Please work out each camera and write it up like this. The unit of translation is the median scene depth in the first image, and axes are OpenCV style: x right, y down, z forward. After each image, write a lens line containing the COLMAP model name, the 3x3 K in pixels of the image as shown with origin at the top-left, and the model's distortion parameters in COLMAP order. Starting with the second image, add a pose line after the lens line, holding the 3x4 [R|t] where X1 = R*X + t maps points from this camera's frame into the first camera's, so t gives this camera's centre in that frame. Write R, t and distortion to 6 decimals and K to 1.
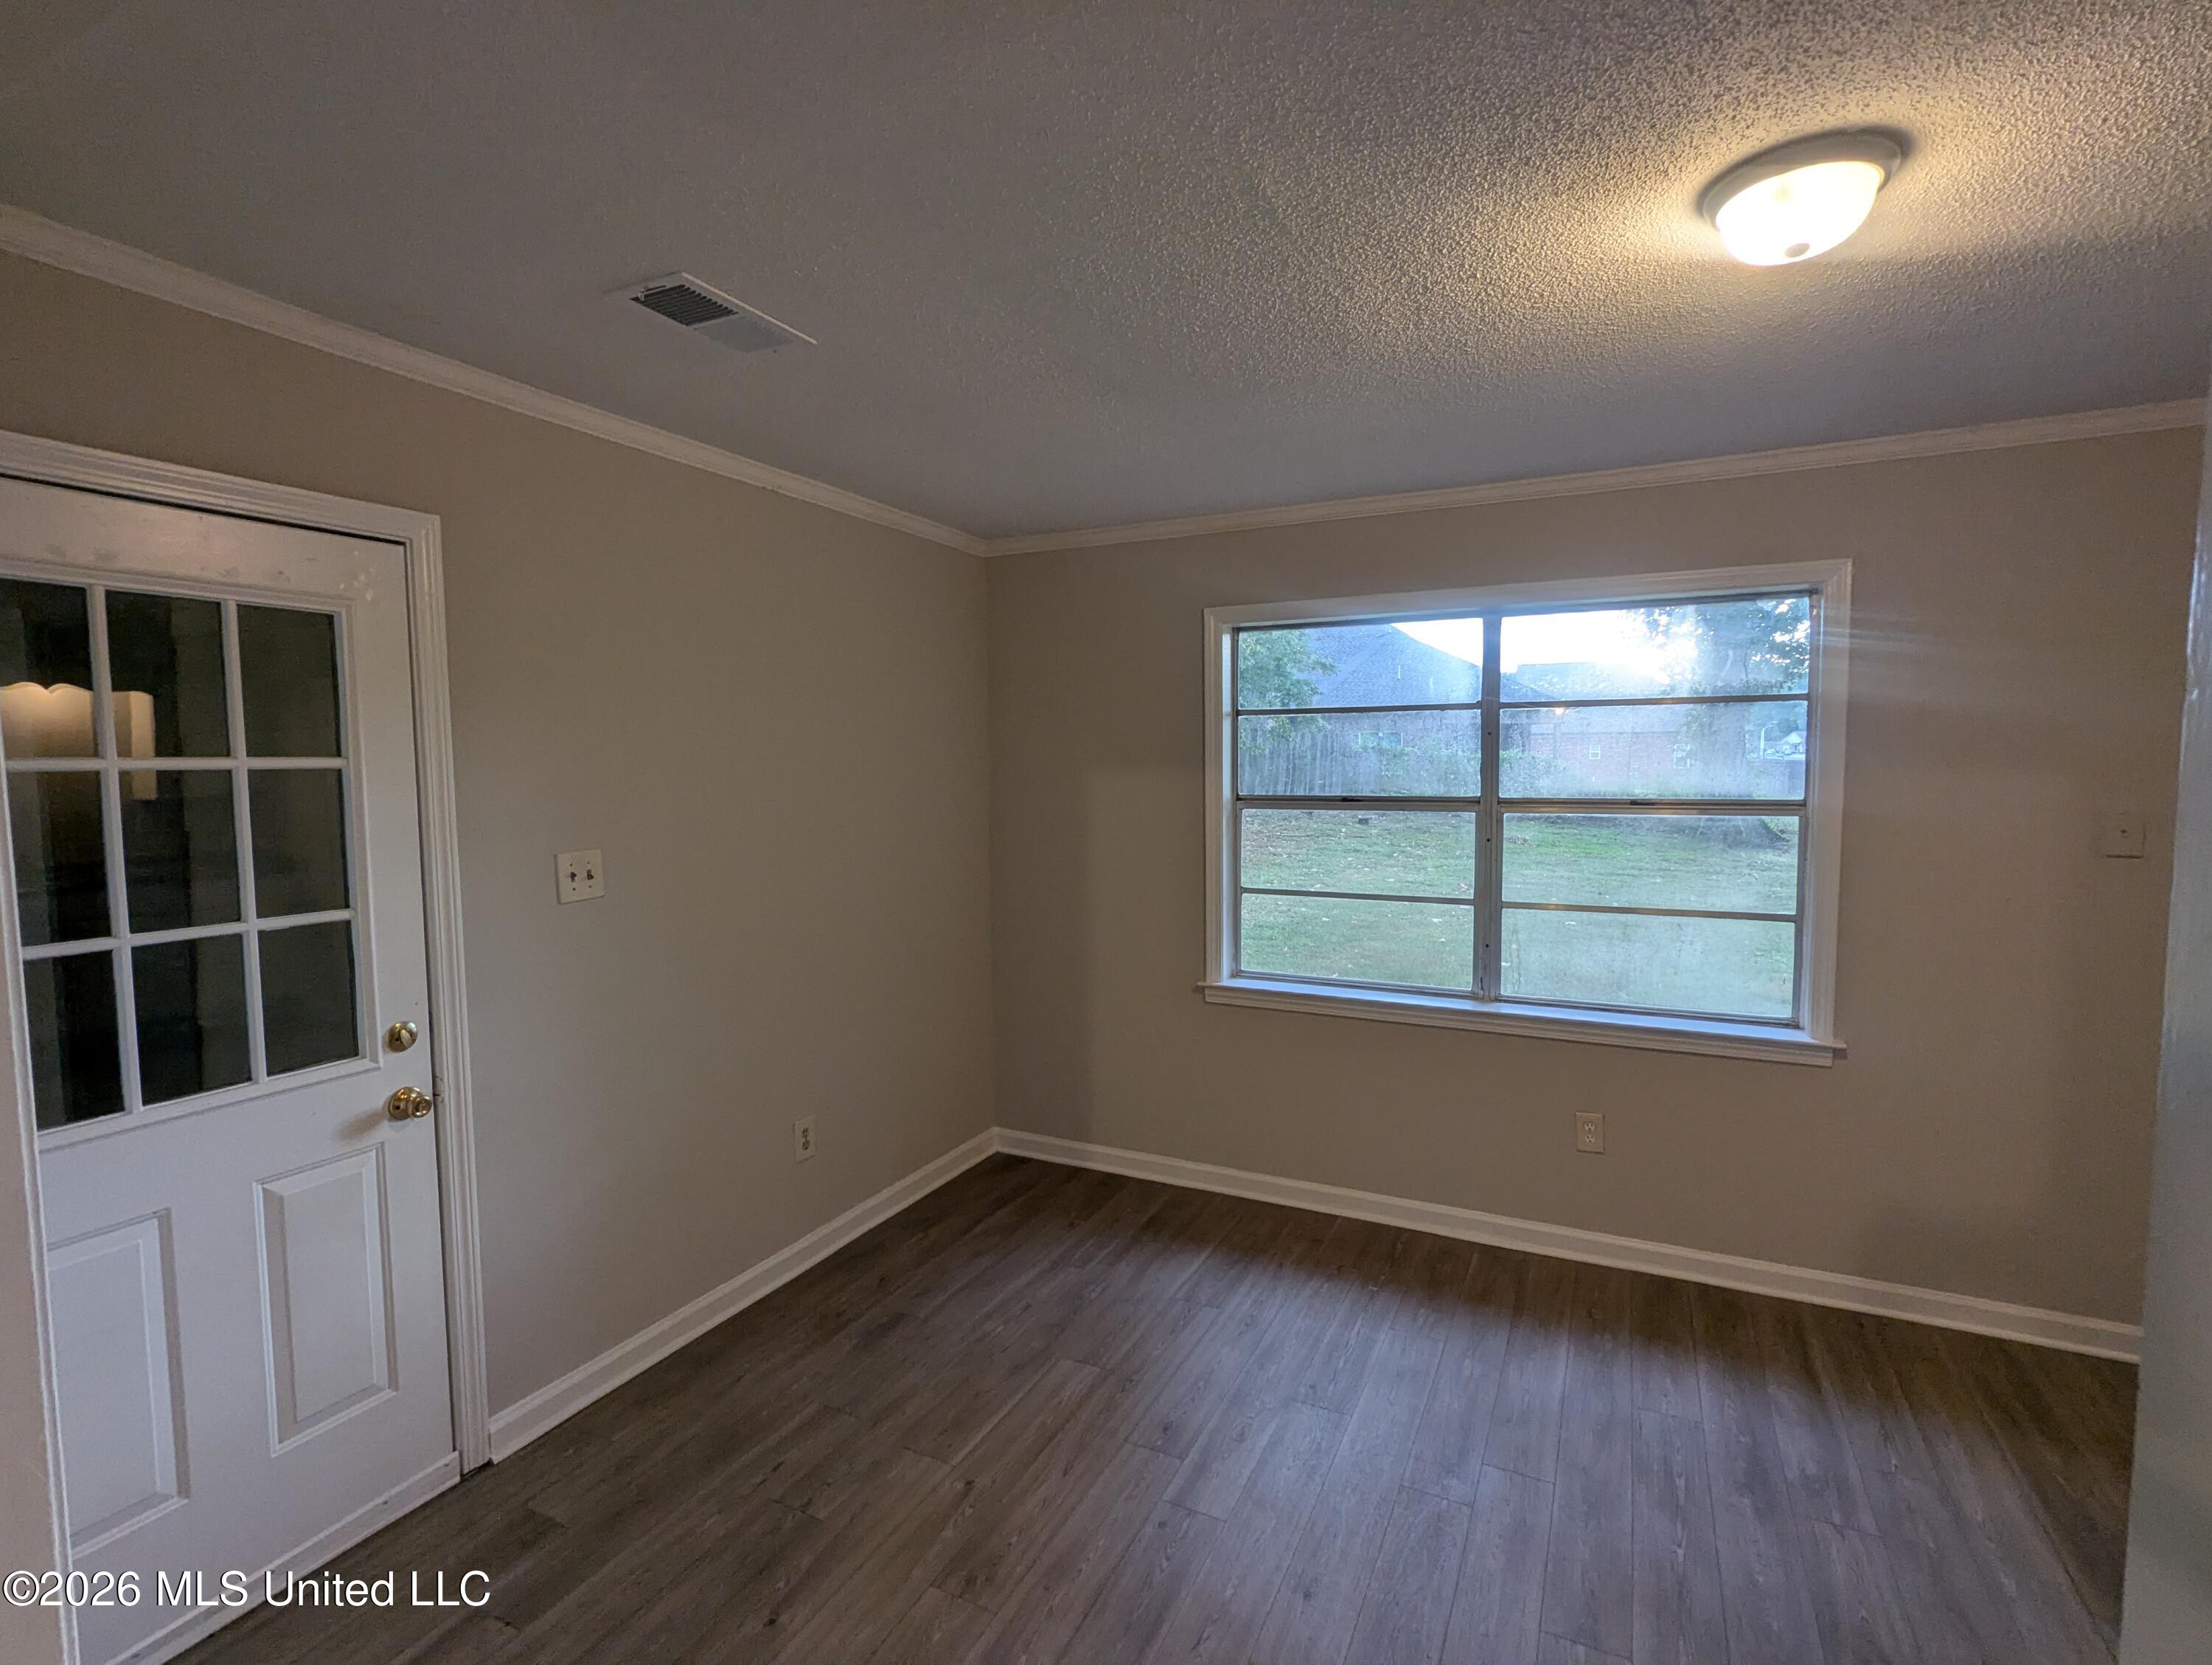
lens RADIAL K [[1042.3, 0, 1104.2], [0, 1042.3, 833.3], [0, 0, 1]] dist [0.001766, -0.000064]
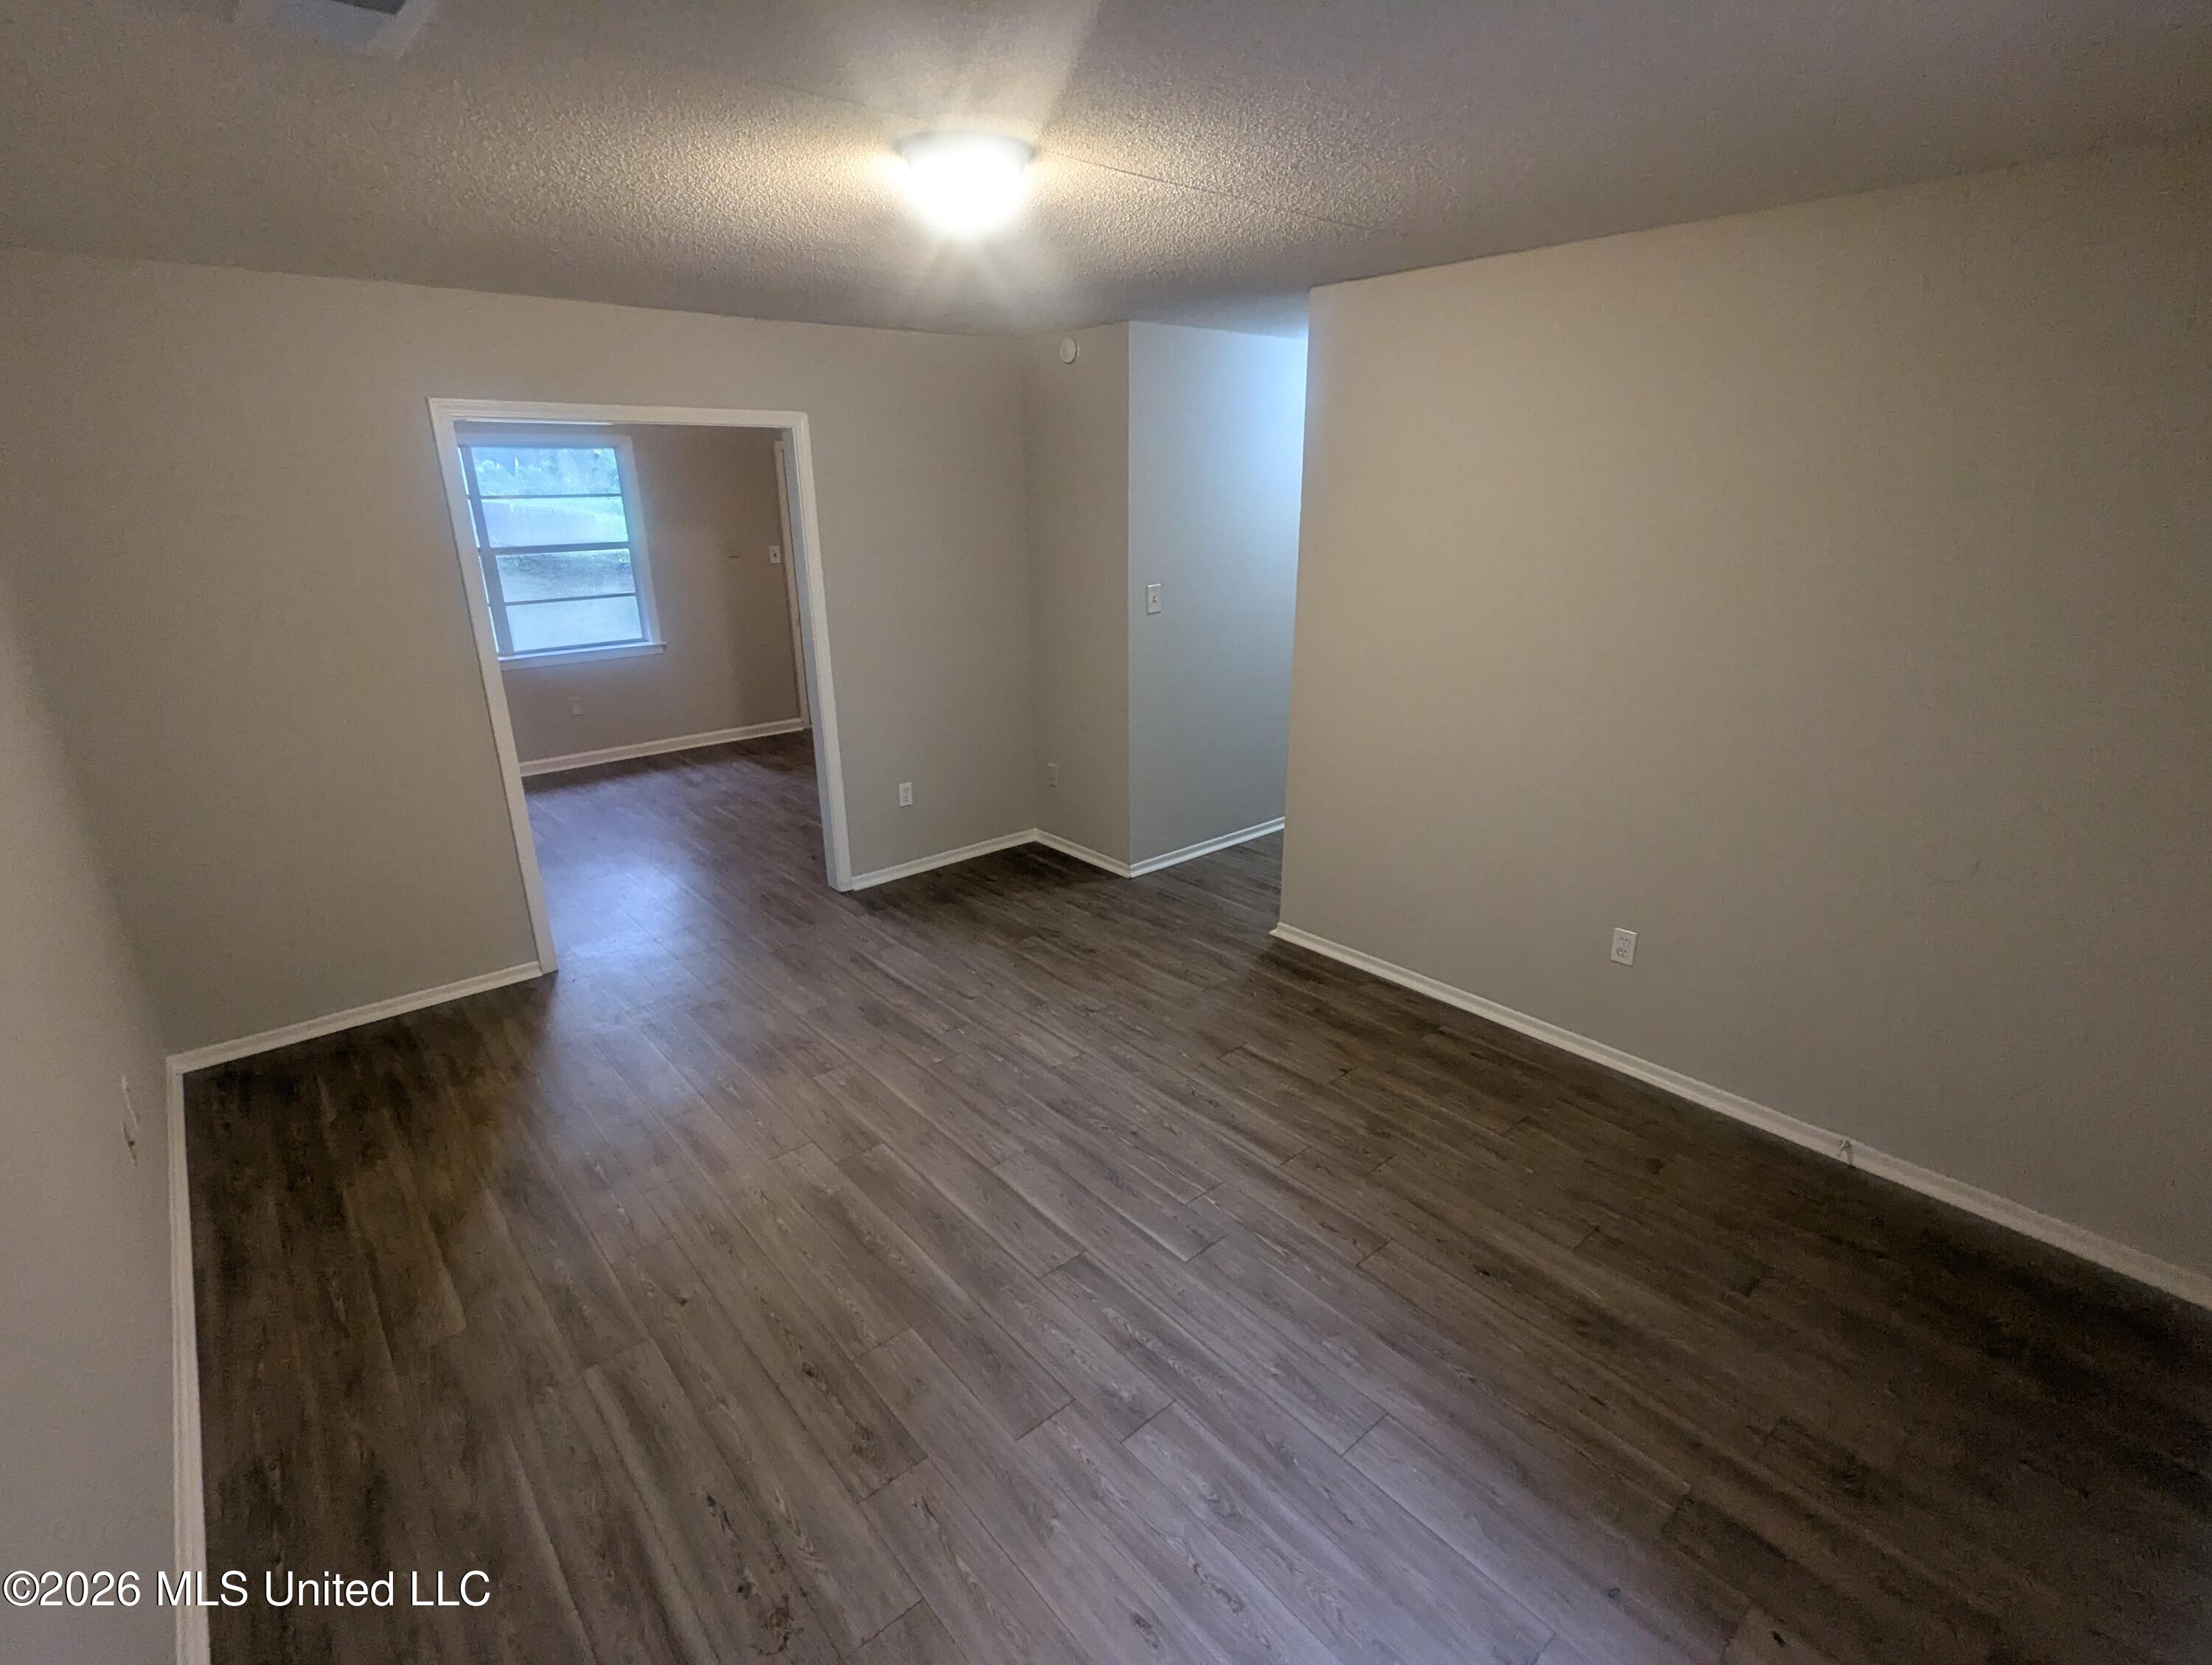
lens RADIAL K [[1042.3, 0, 1112.8], [0, 1042.3, 834.5], [0, 0, 1]] dist [0.001766, -0.000064]
pose [[0.385949, -0.299453, 0.872566, -1.130807], [0.075677, 0.952940, 0.293563, -0.009212], [-0.919411, -0.047267, 0.390447, -0.924653]]
